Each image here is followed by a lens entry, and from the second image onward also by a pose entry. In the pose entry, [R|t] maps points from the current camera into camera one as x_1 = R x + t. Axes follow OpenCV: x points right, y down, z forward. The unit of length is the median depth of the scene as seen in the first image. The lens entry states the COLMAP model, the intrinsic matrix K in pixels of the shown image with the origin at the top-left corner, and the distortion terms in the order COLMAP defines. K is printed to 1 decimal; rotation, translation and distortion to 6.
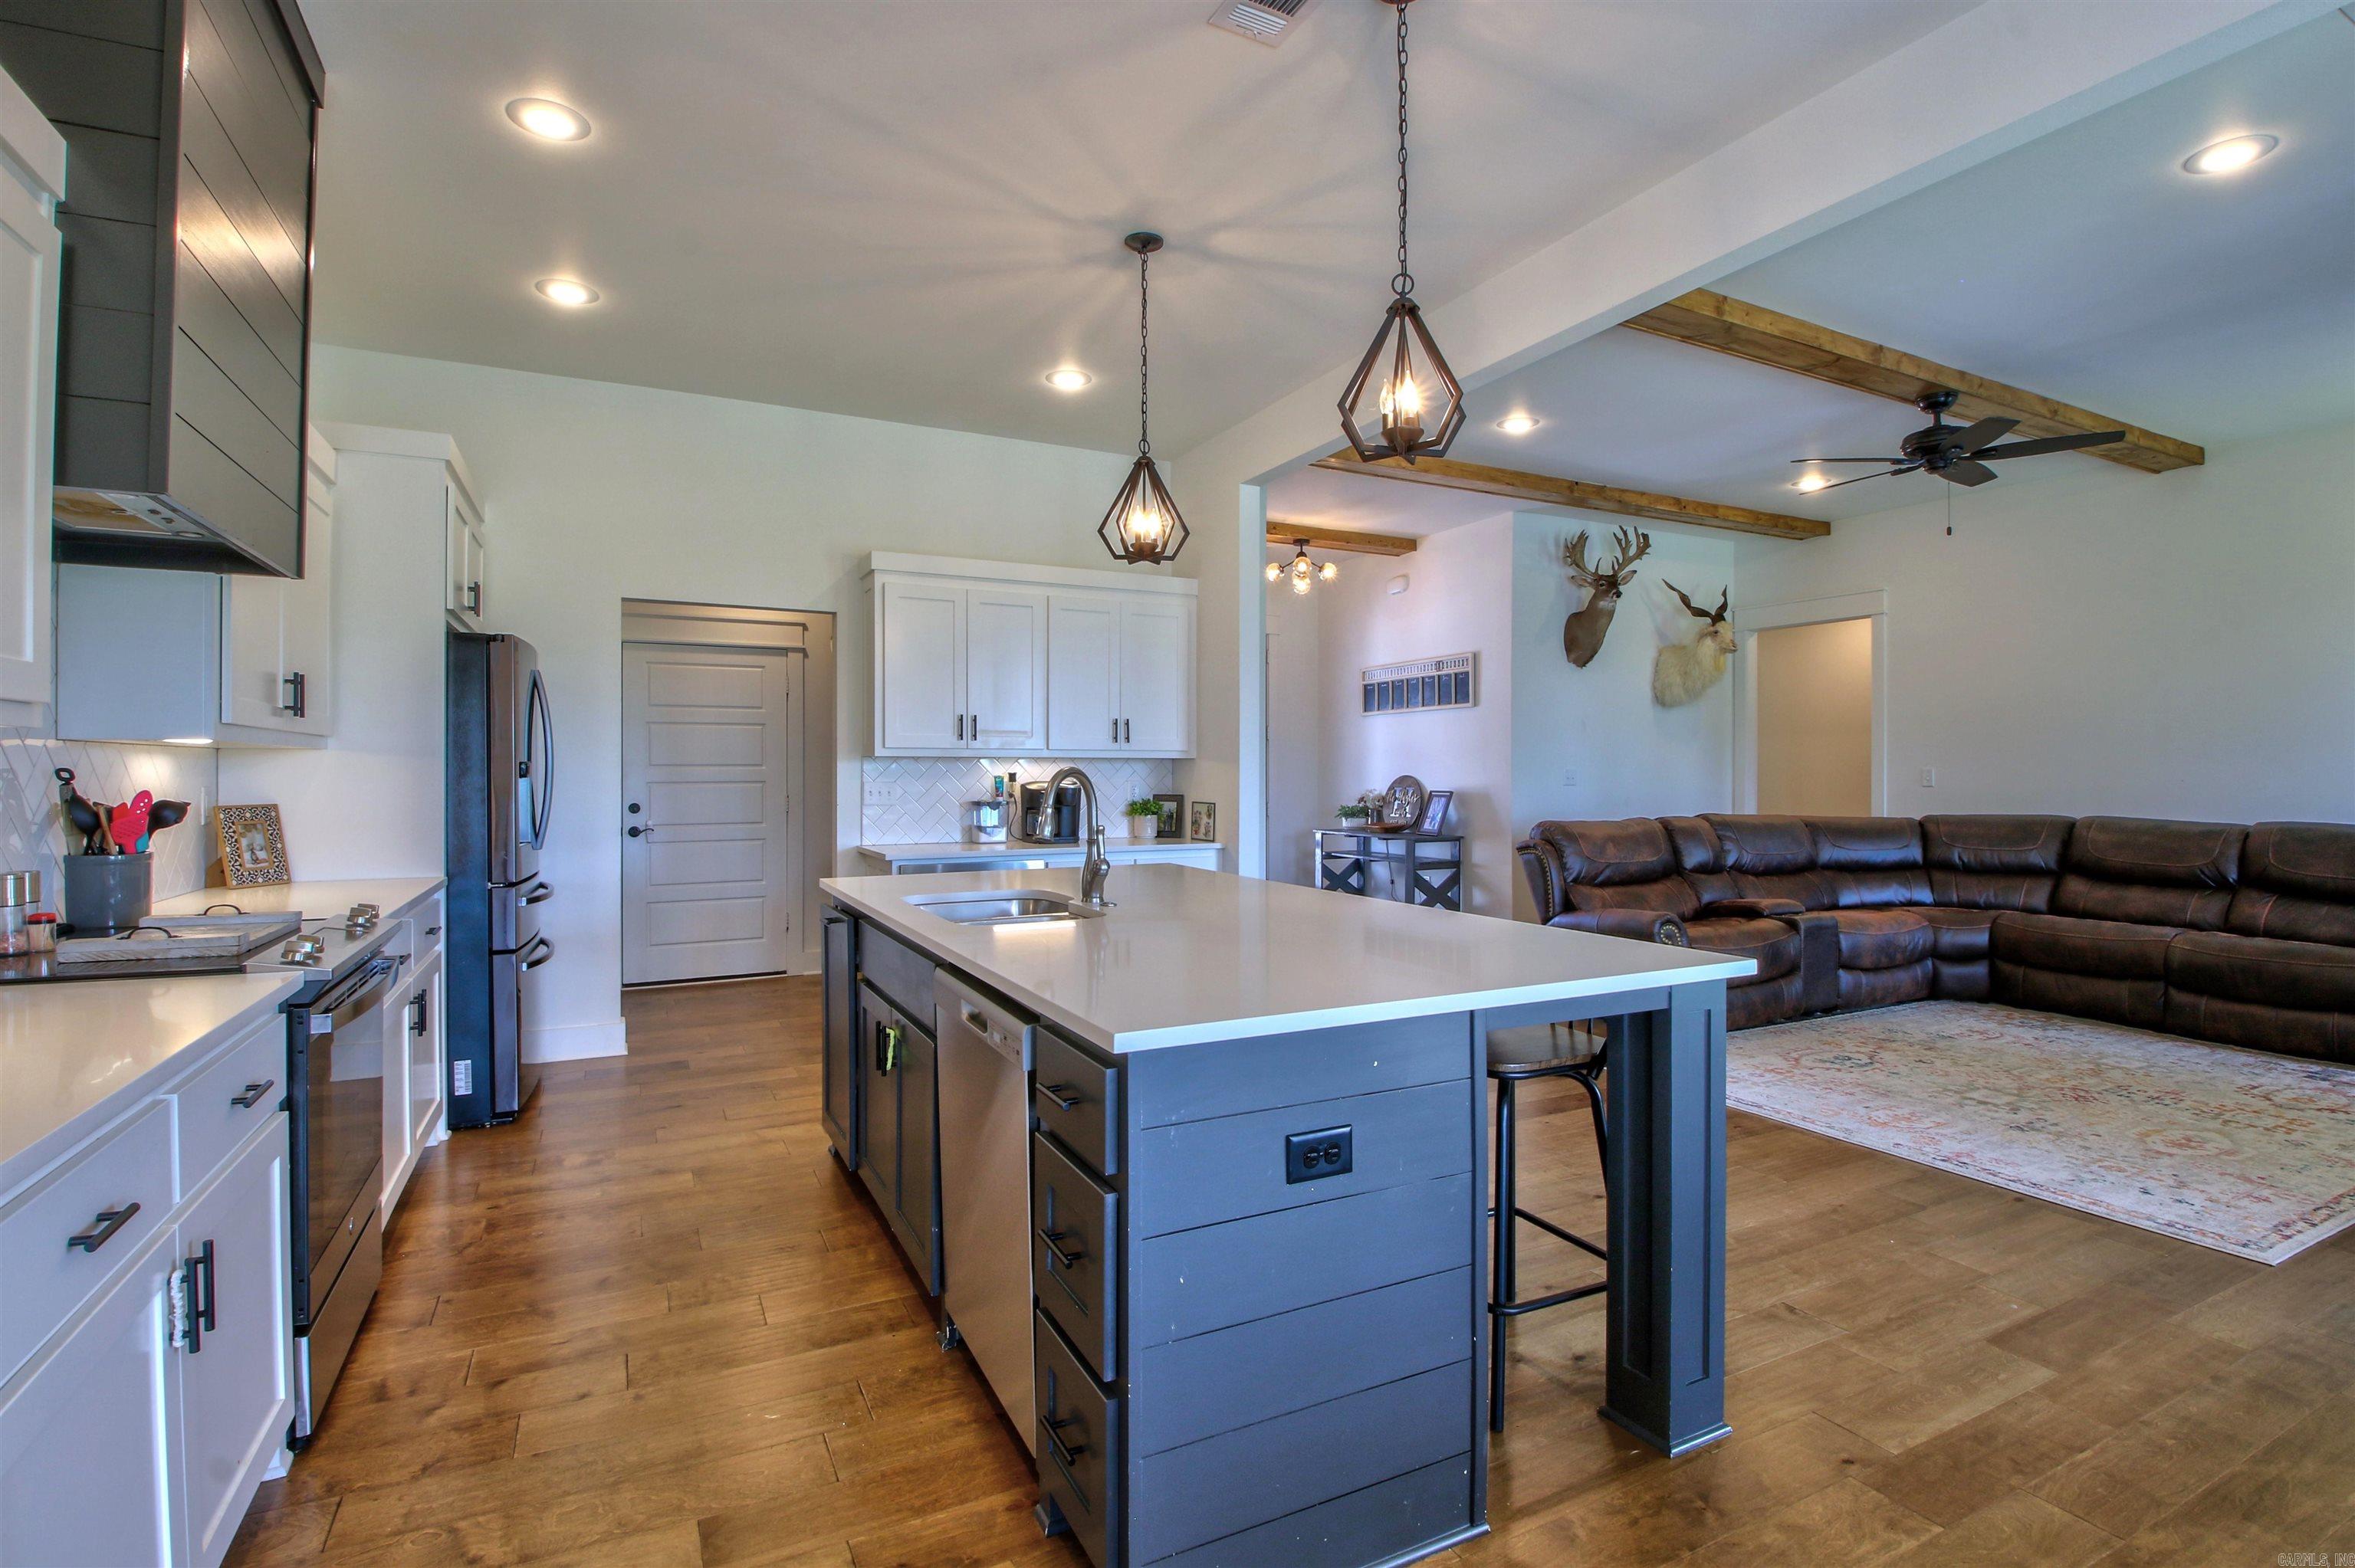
lens RADIAL K [[1091.8, 0, 1191.2], [0, 1091.8, 767.9], [0, 0, 1]] dist [0.005175, -0.019612]
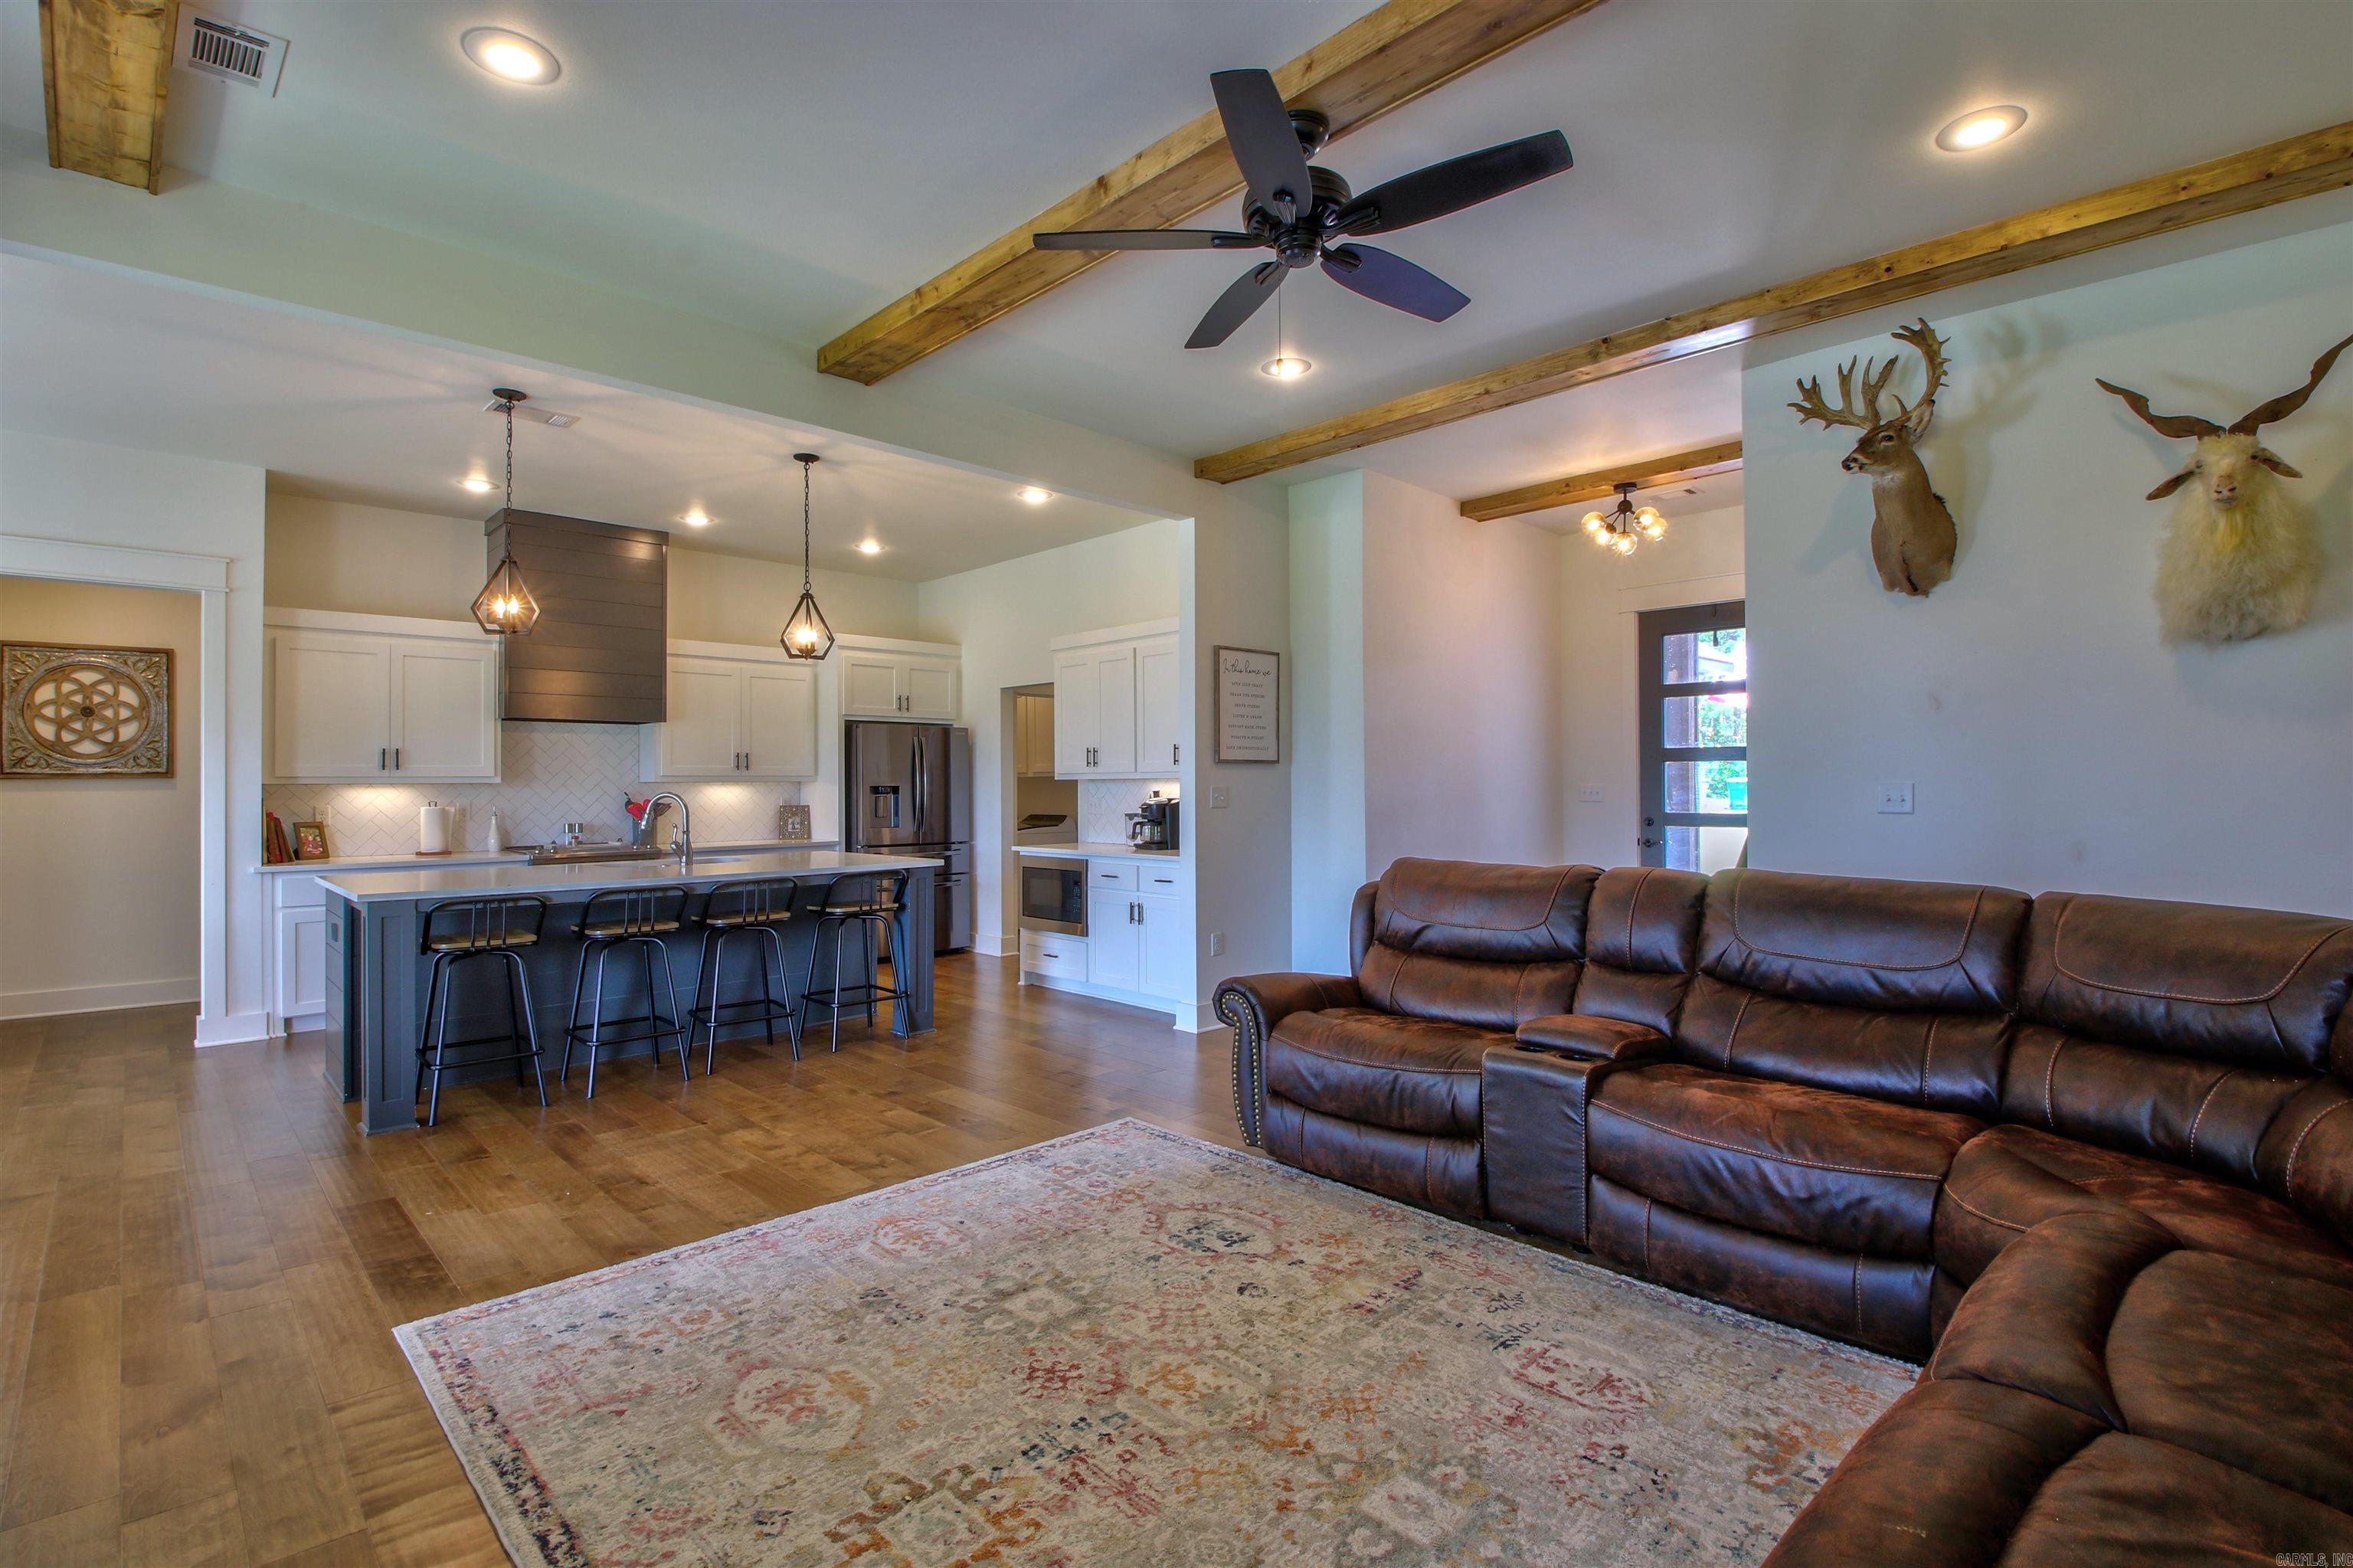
lens RADIAL K [[1091.1, 0, 1183.4], [0, 1091.1, 763.0], [0, 0, 1]] dist [0.005175, -0.019612]
pose [[0.302815, -0.022475, -0.952784, 0.932752], [0.008912, 0.999745, -0.020750, -0.000822], [0.953008, -0.002208, 0.302938, 0.600330]]
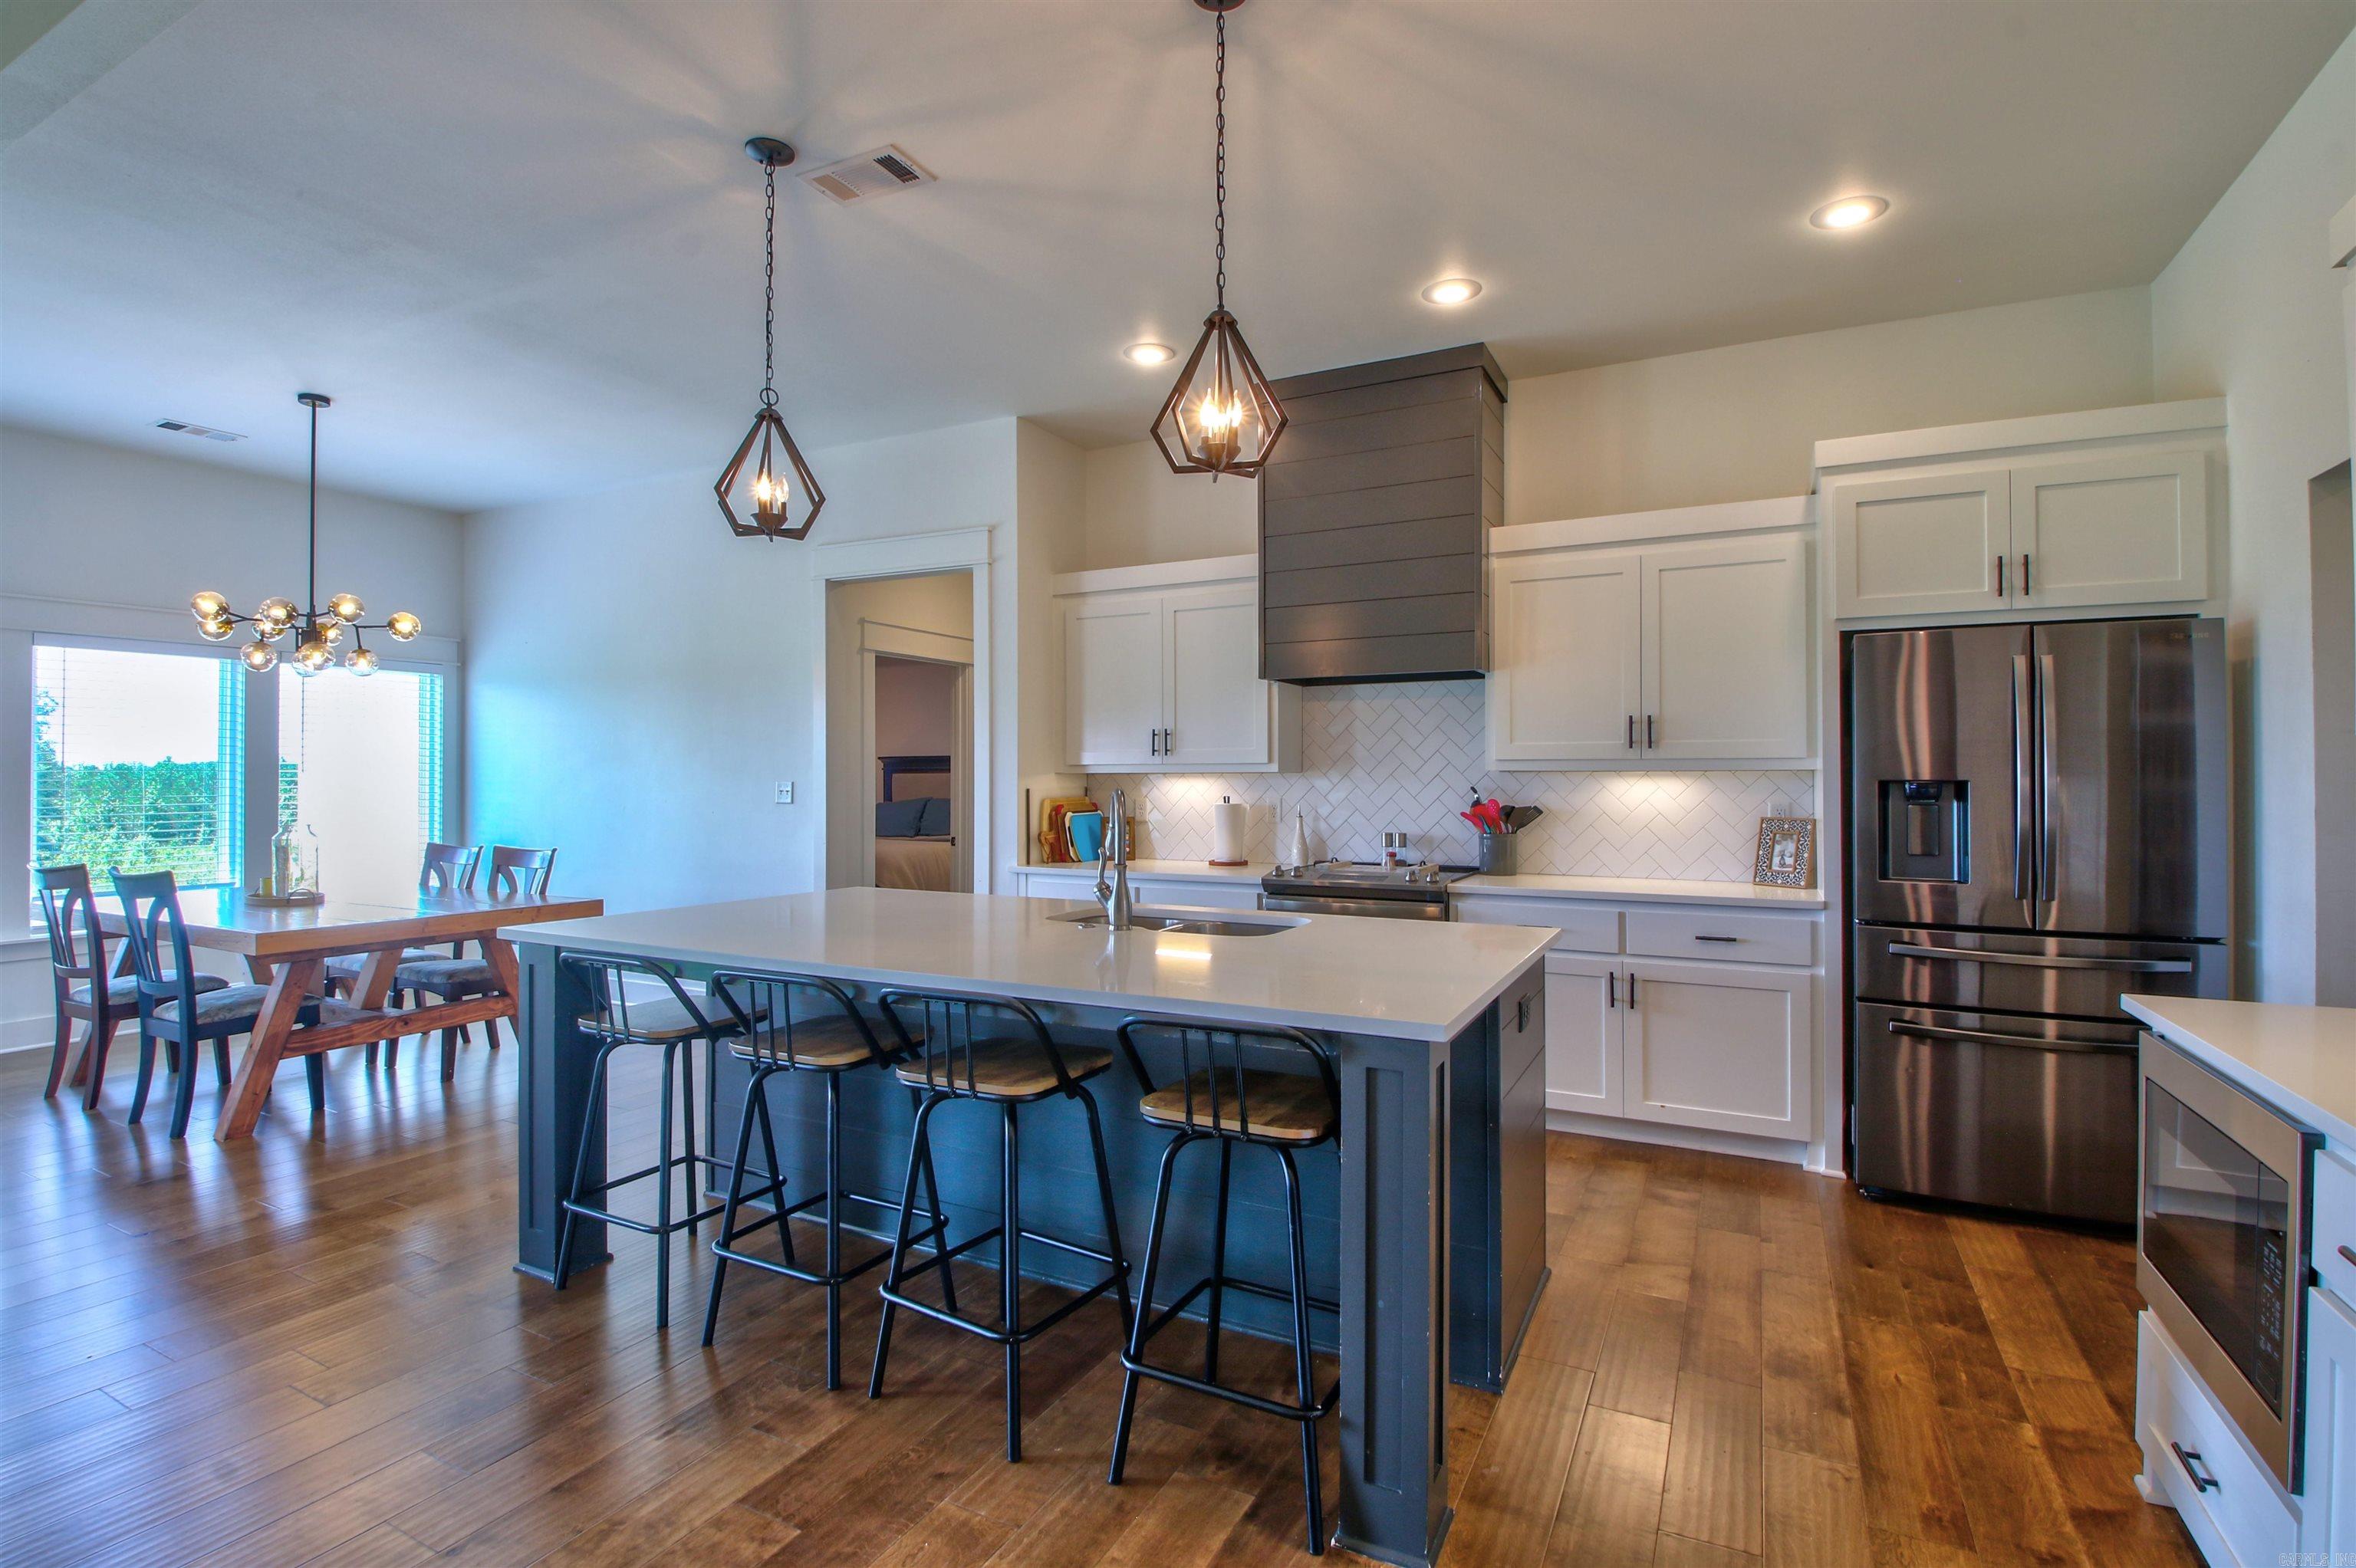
lens RADIAL K [[1092.3, 0, 1173.3], [0, 1092.3, 769.7], [0, 0, 1]] dist [0.005175, -0.019612]
pose [[-0.813076, -0.004137, -0.582143, 0.203674], [0.001562, 0.999956, -0.009289, -0.004441], [0.582155, -0.008462, -0.813034, 0.872222]]
